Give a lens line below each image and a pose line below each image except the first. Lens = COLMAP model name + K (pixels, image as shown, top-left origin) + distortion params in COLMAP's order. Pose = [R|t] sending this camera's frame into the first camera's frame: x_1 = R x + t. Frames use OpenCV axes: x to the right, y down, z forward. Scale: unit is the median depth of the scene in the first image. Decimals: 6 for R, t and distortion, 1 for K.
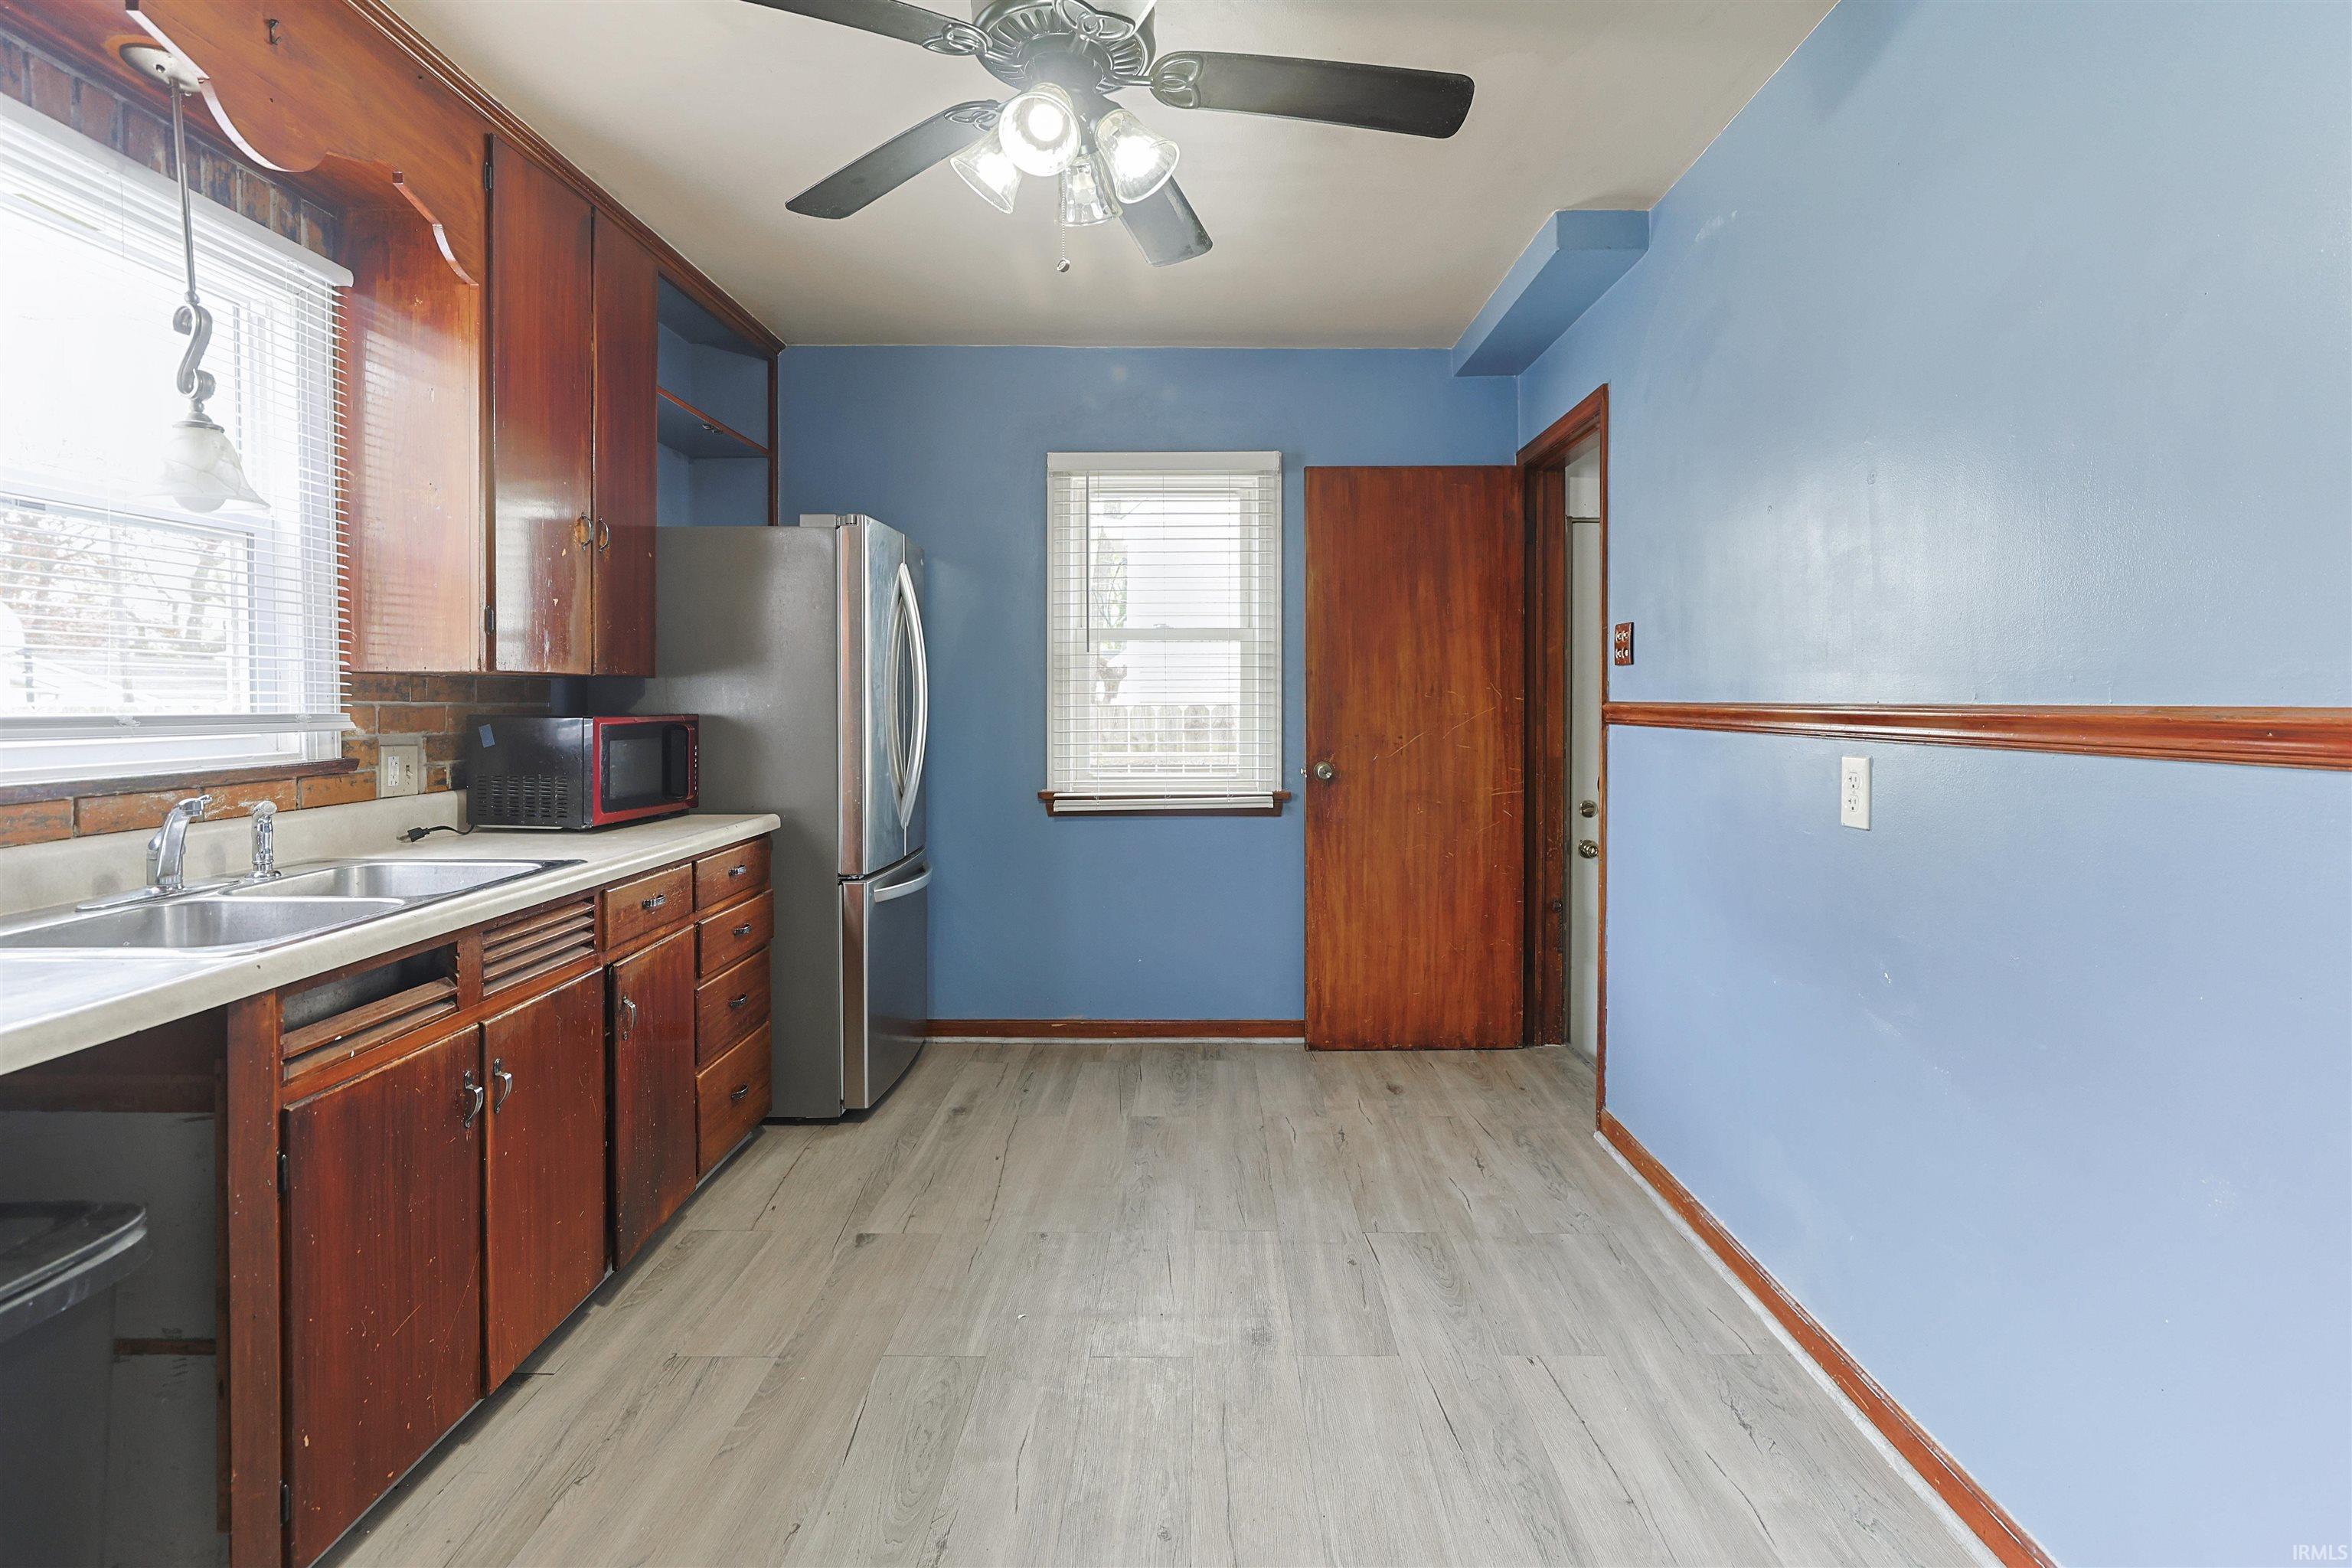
lens RADIAL K [[1155.8, 0, 1192.6], [0, 1155.8, 771.0], [0, 0, 1]] dist [-0.022259, 0.014460]
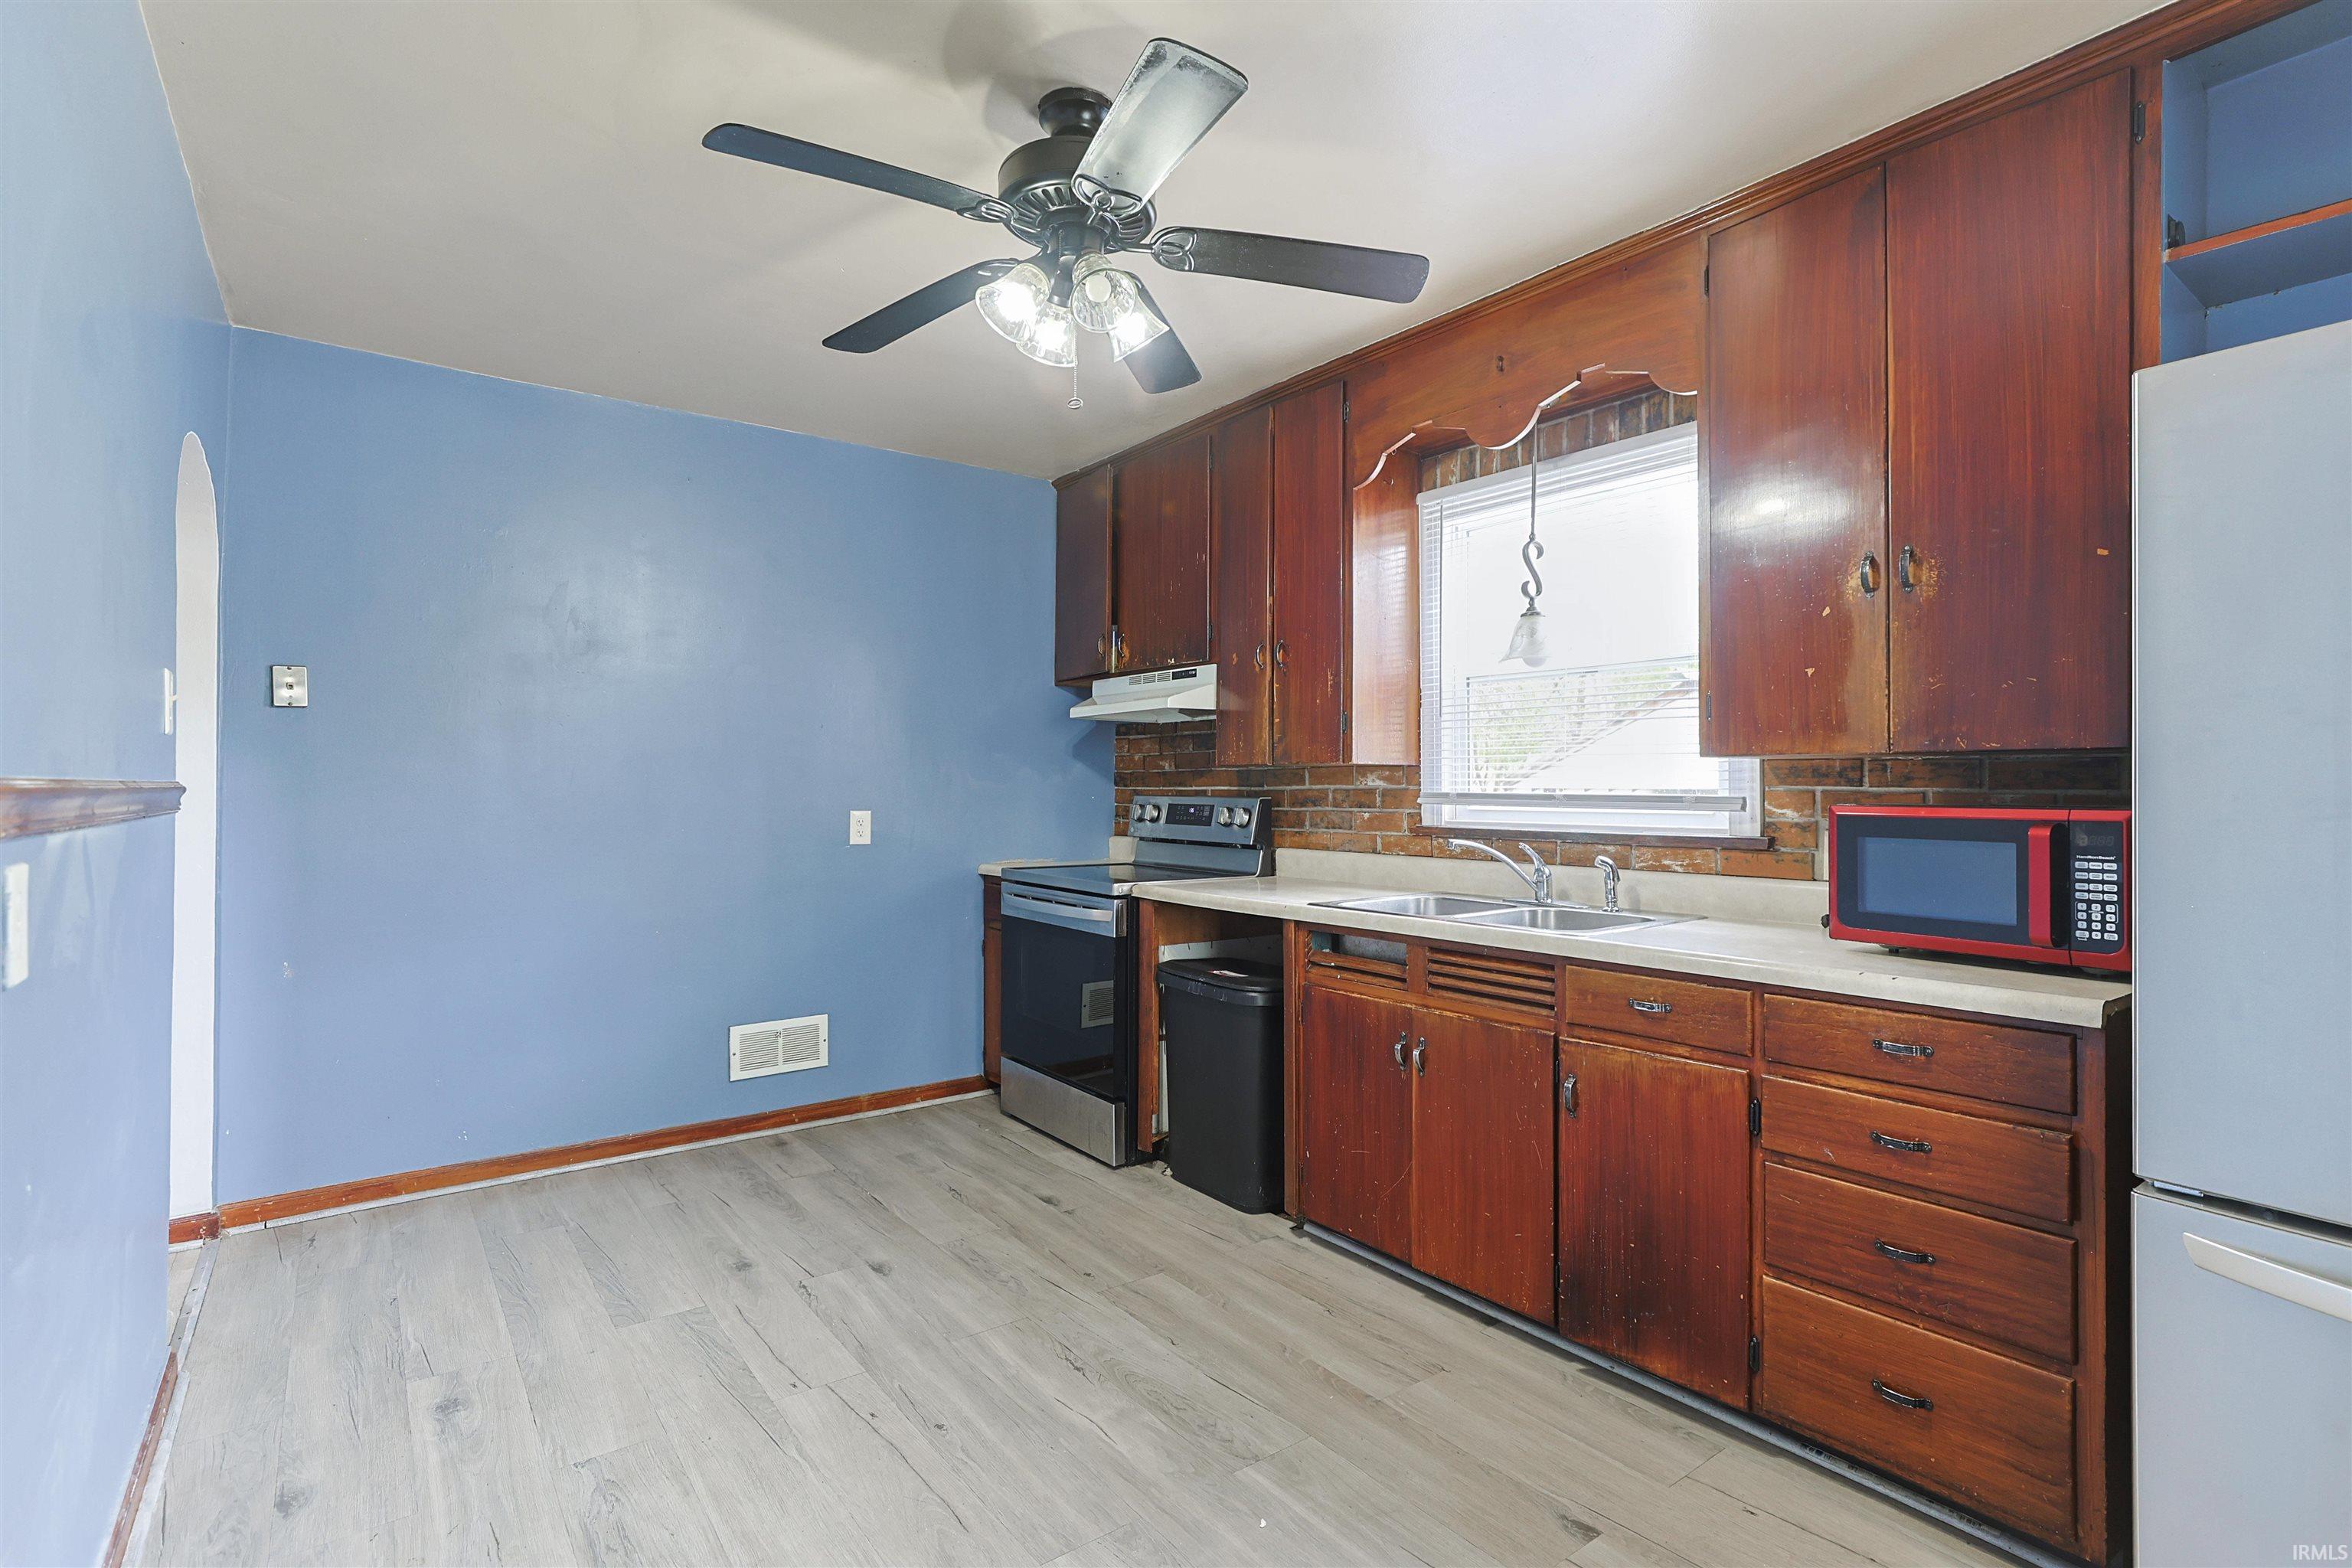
lens RADIAL K [[1155.8, 0, 1192.6], [0, 1155.8, 771.0], [0, 0, 1]] dist [-0.022259, 0.014460]
pose [[-0.797575, -0.008932, -0.603154, 0.409528], [-0.040208, 0.998454, 0.038382, -0.102161], [0.601878, 0.054864, -0.796701, 1.651484]]
